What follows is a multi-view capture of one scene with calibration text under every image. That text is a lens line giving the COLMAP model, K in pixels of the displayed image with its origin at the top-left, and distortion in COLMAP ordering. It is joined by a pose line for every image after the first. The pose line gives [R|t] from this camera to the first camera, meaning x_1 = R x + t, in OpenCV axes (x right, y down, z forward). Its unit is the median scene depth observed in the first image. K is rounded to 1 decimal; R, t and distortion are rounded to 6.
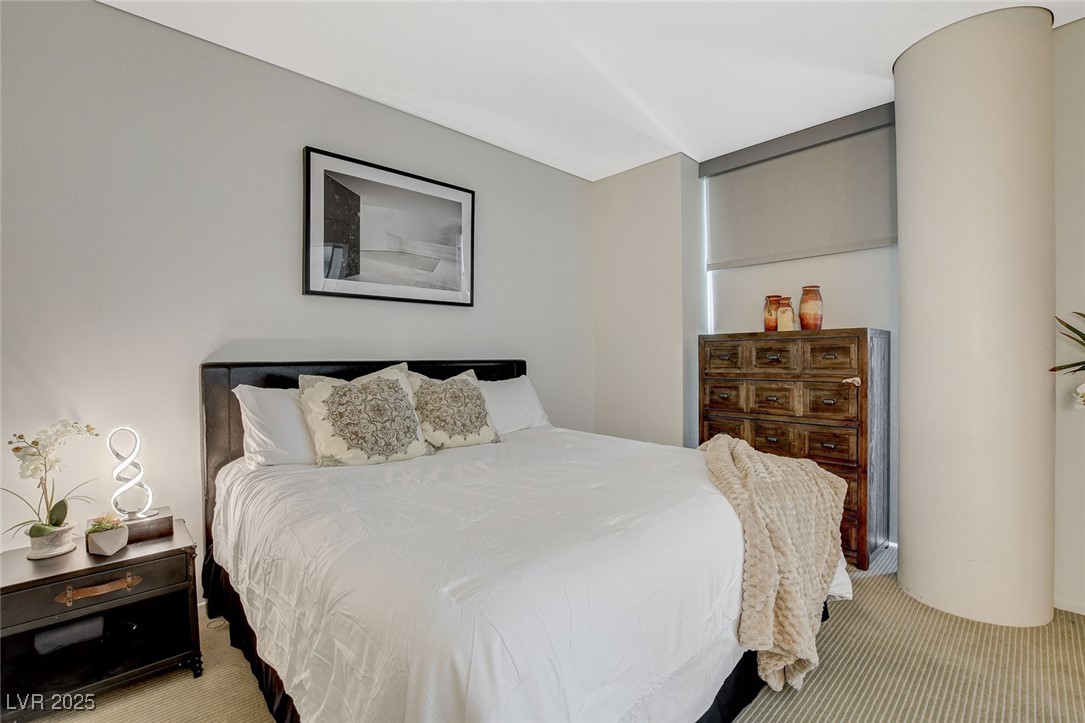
lens RADIAL K [[484.8, 0, 542.1], [0, 484.8, 357.4], [0, 0, 1]] dist [-0.029284, 0.000119]
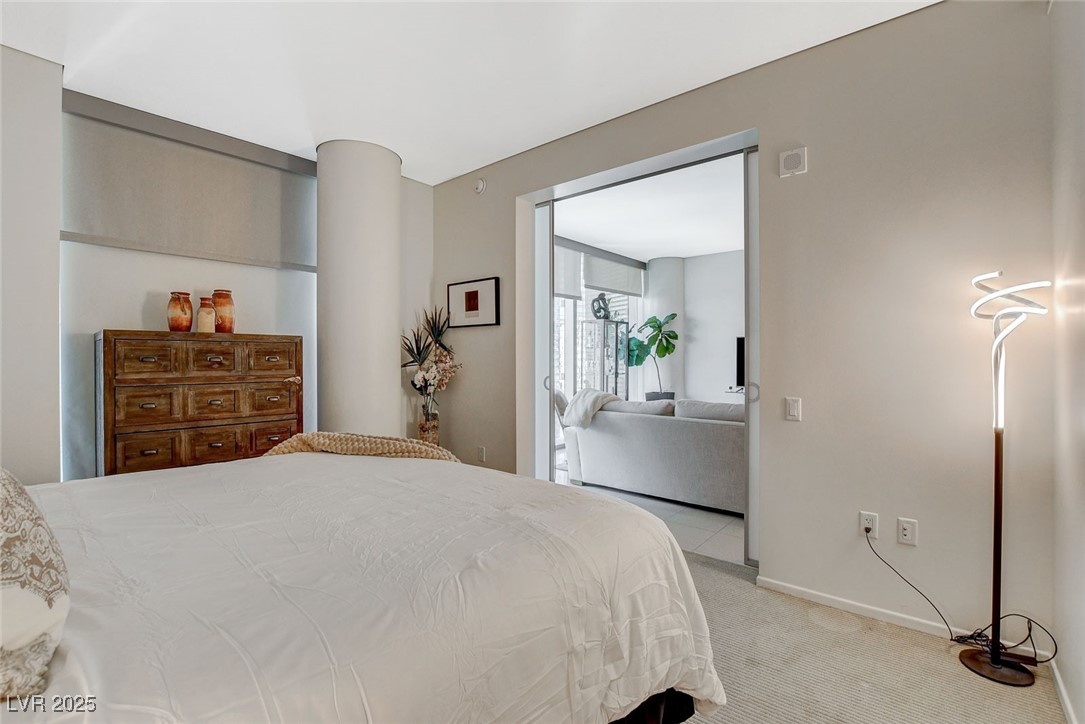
lens RADIAL K [[484.8, 0, 542.1], [0, 484.8, 357.9], [0, 0, 1]] dist [-0.029284, 0.000119]
pose [[-0.086120, 0.008521, 0.996248, -0.514130], [0.002304, 0.999962, -0.008353, 0.005728], [-0.996282, 0.001576, -0.086136, 0.421001]]
